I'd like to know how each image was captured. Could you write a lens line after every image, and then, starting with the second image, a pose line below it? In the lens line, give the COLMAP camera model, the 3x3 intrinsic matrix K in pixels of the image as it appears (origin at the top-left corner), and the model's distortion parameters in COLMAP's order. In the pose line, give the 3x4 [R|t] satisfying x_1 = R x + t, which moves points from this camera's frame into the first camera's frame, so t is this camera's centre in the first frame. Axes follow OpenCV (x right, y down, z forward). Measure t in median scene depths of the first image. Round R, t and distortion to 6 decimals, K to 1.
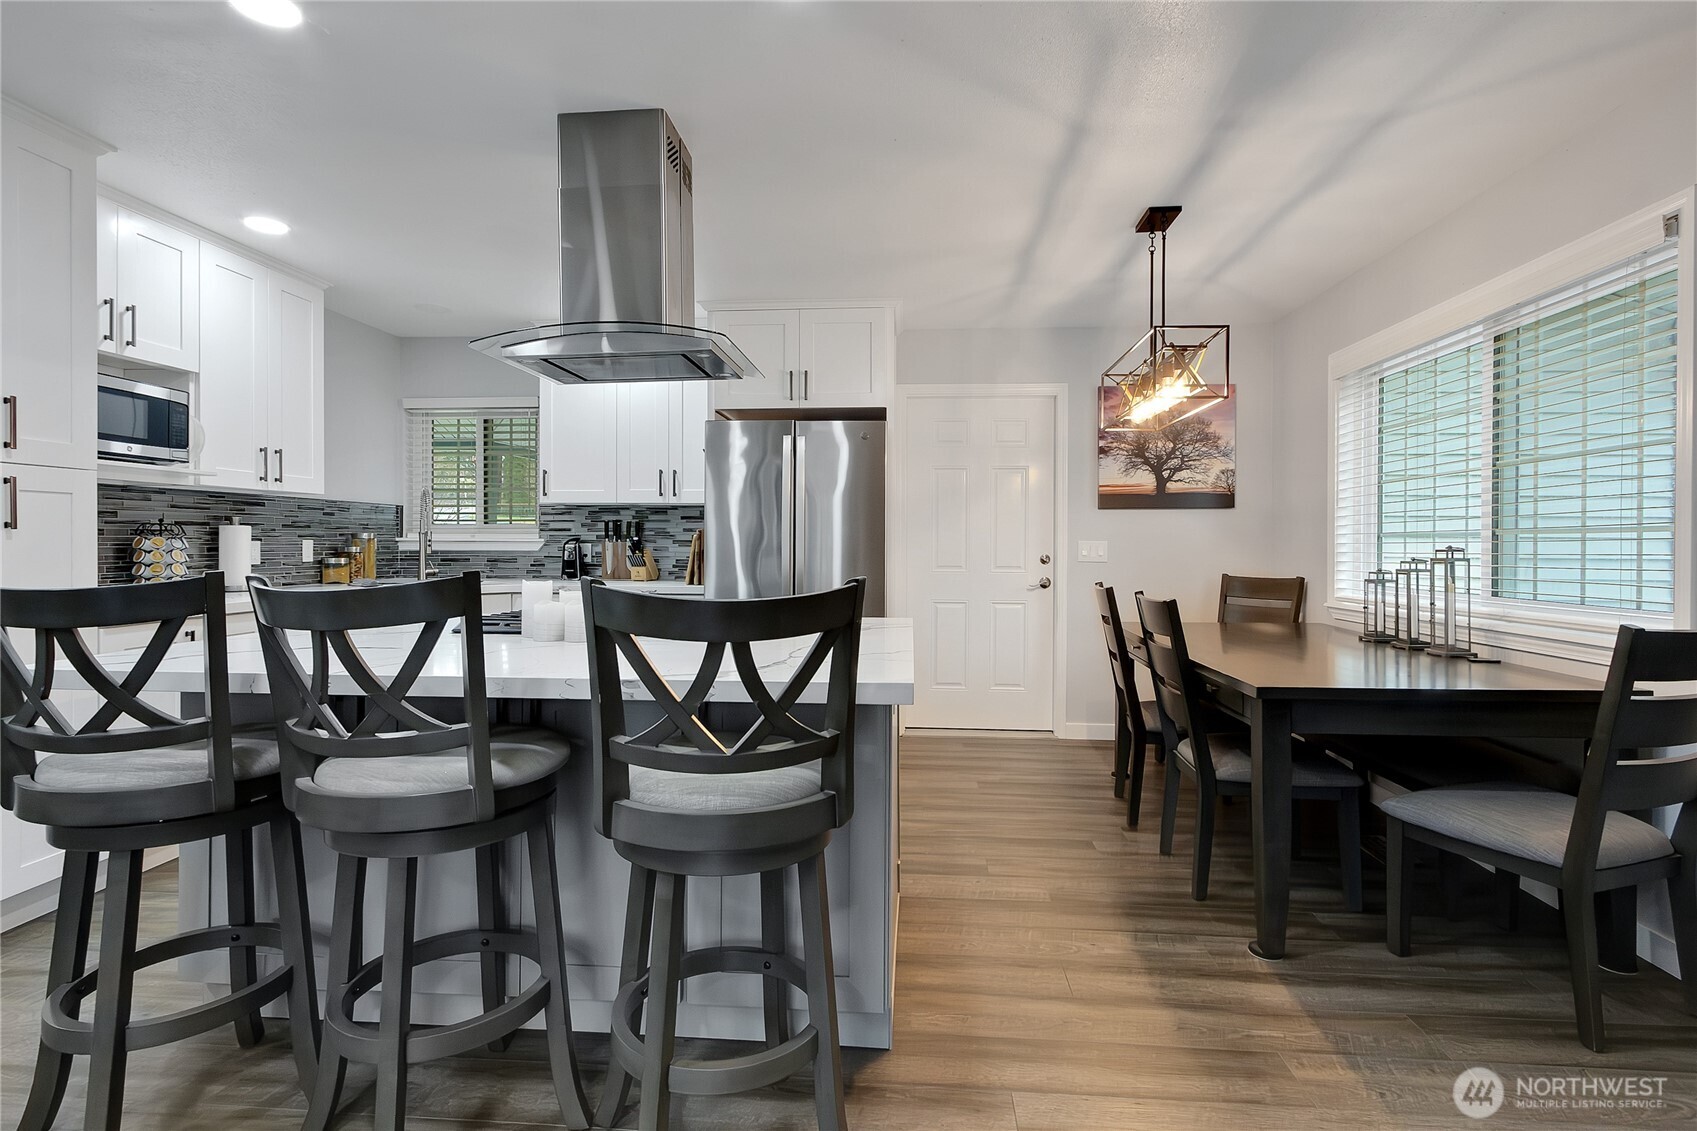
lens RADIAL K [[813.4, 0, 851.2], [0, 813.4, 540.4], [0, 0, 1]] dist [0.001500, 0.000099]
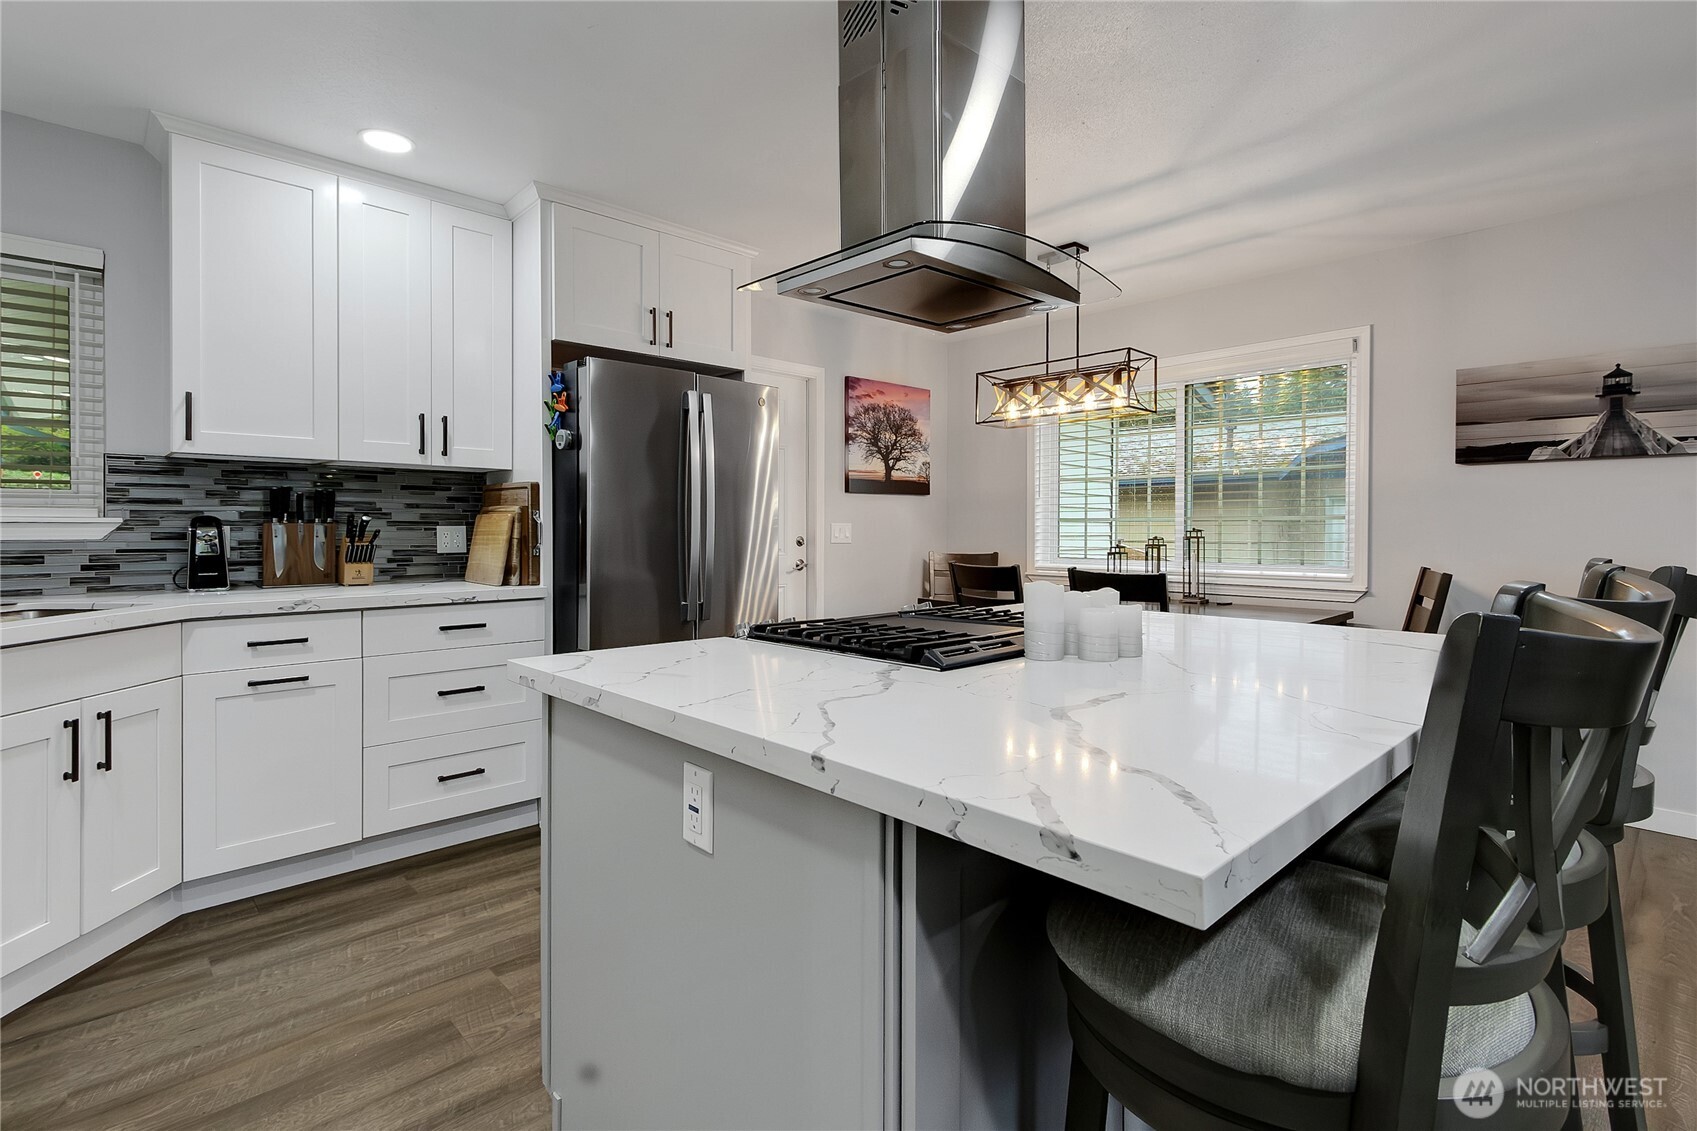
lens RADIAL K [[813.4, 0, 851.2], [0, 813.4, 540.4], [0, 0, 1]] dist [0.001500, 0.000099]
pose [[0.671539, -0.014905, 0.740820, -0.477971], [-0.004759, 0.999690, 0.024427, -0.002632], [-0.740954, -0.019930, 0.671260, 0.291986]]
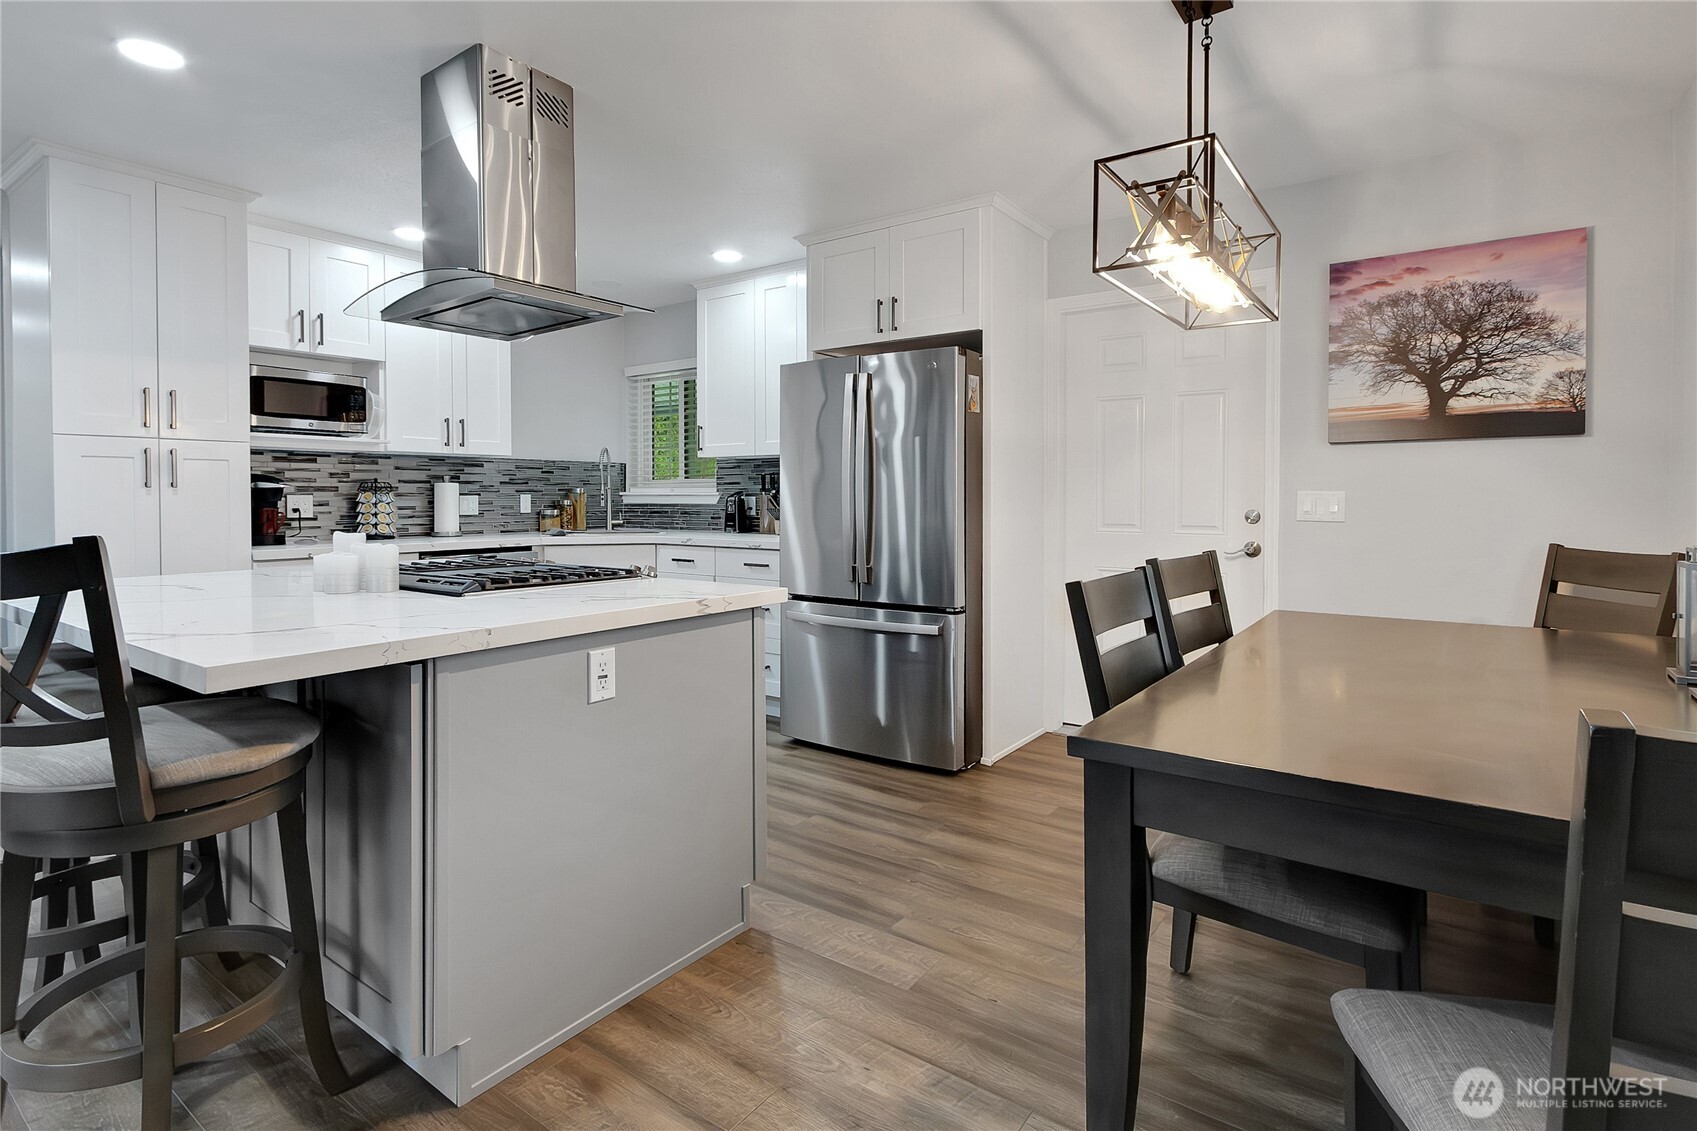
lens RADIAL K [[833.9, 0, 845.0], [0, 833.9, 501.1], [0, 0, 1]] dist [-0.000426, 0.000074]
pose [[0.852766, -0.000197, -0.522294, 0.326443], [0.005004, 0.999957, 0.007793, 0.001883], [0.522270, -0.009259, 0.852730, 0.191938]]
